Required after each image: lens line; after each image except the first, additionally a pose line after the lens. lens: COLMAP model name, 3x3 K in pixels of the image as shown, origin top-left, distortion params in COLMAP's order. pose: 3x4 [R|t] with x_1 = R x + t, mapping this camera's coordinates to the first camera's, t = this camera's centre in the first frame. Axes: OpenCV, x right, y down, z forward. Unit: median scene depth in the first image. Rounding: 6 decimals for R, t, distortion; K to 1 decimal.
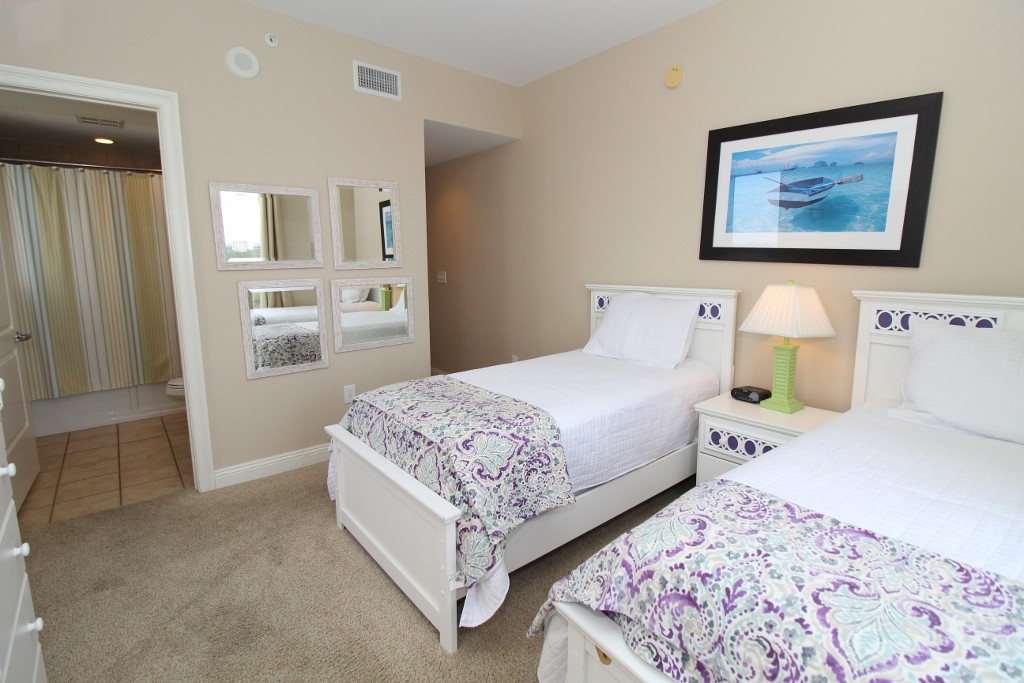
lens RADIAL K [[475.4, 0, 501.7], [0, 475.4, 331.7], [0, 0, 1]] dist [-0.011701, -0.002008]
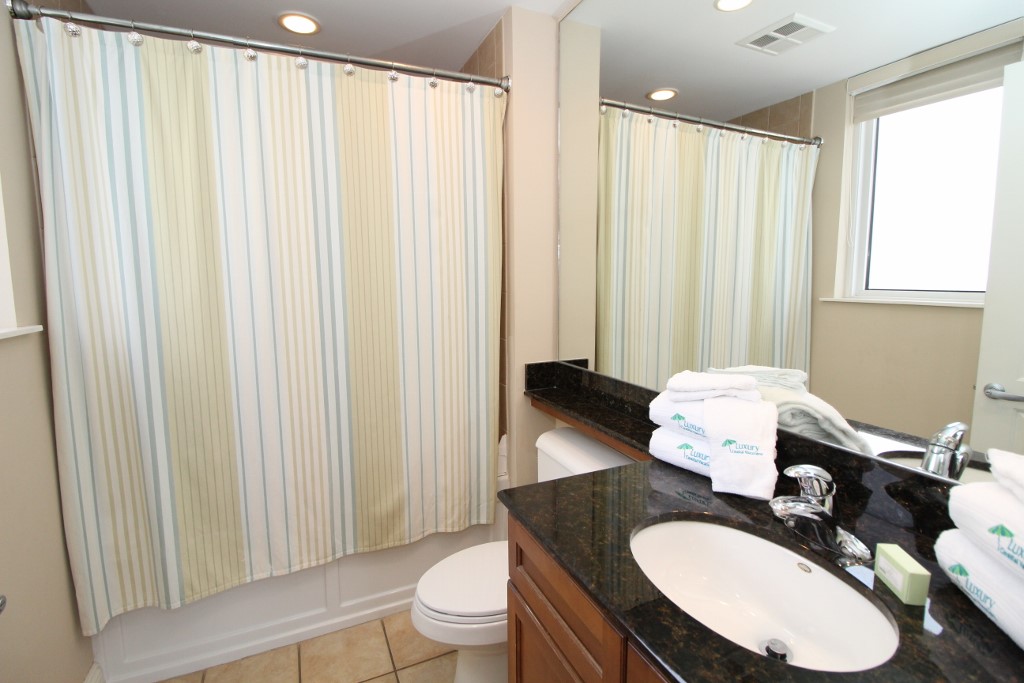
lens RADIAL K [[469.8, 0, 513.7], [0, 469.8, 338.2], [0, 0, 1]] dist [-0.007229, -0.009594]
pose [[0.964231, 0.032246, -0.263095, -0.273085], [-0.038234, 0.999113, -0.017671, -0.048673], [0.262292, 0.027098, 0.964608, 0.329690]]
